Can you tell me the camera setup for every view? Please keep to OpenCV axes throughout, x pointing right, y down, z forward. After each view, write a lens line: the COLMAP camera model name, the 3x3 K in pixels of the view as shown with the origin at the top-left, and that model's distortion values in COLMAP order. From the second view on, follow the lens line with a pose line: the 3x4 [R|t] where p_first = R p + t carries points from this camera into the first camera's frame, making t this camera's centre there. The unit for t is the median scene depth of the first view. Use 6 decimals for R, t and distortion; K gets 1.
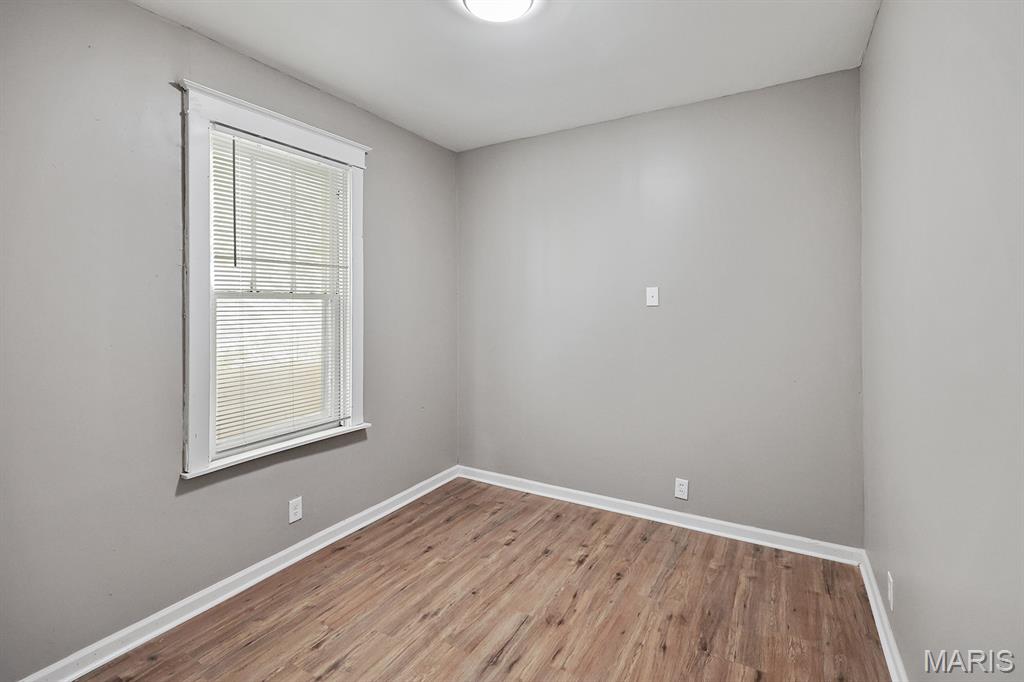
lens RADIAL K [[465.4, 0, 500.6], [0, 465.4, 330.8], [0, 0, 1]] dist [0.008184, -0.004017]
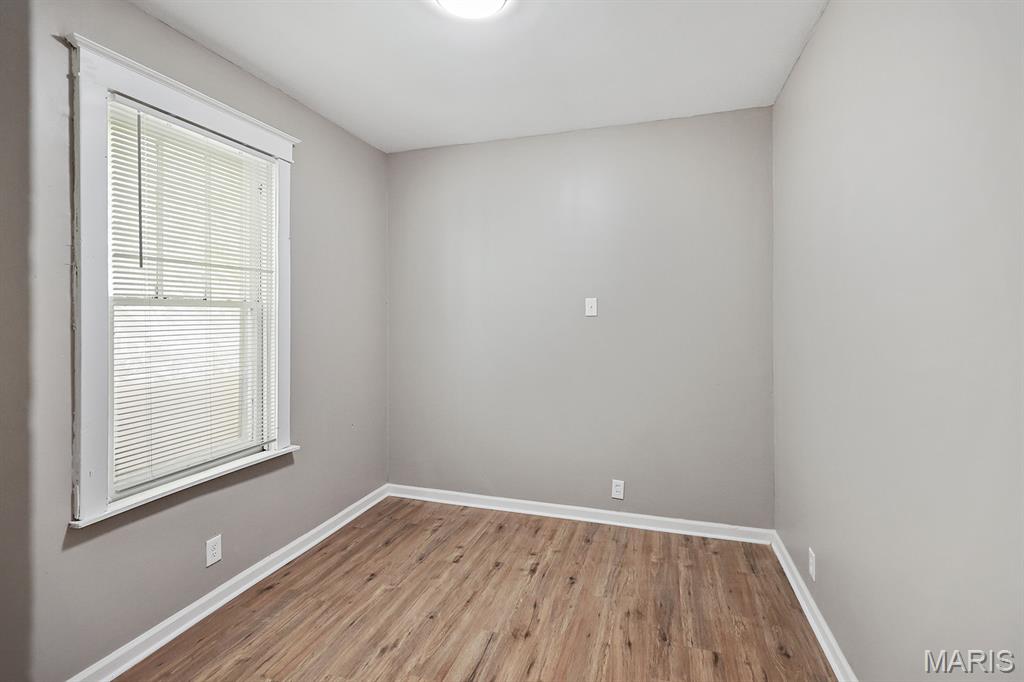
lens RADIAL K [[465.4, 0, 518.0], [0, 465.4, 341.8], [0, 0, 1]] dist [0.008184, -0.004017]
pose [[0.974591, -0.010436, 0.223749, -0.095838], [0.010162, 0.999946, 0.002377, -0.000201], [-0.223761, -0.000043, 0.974644, 0.034077]]
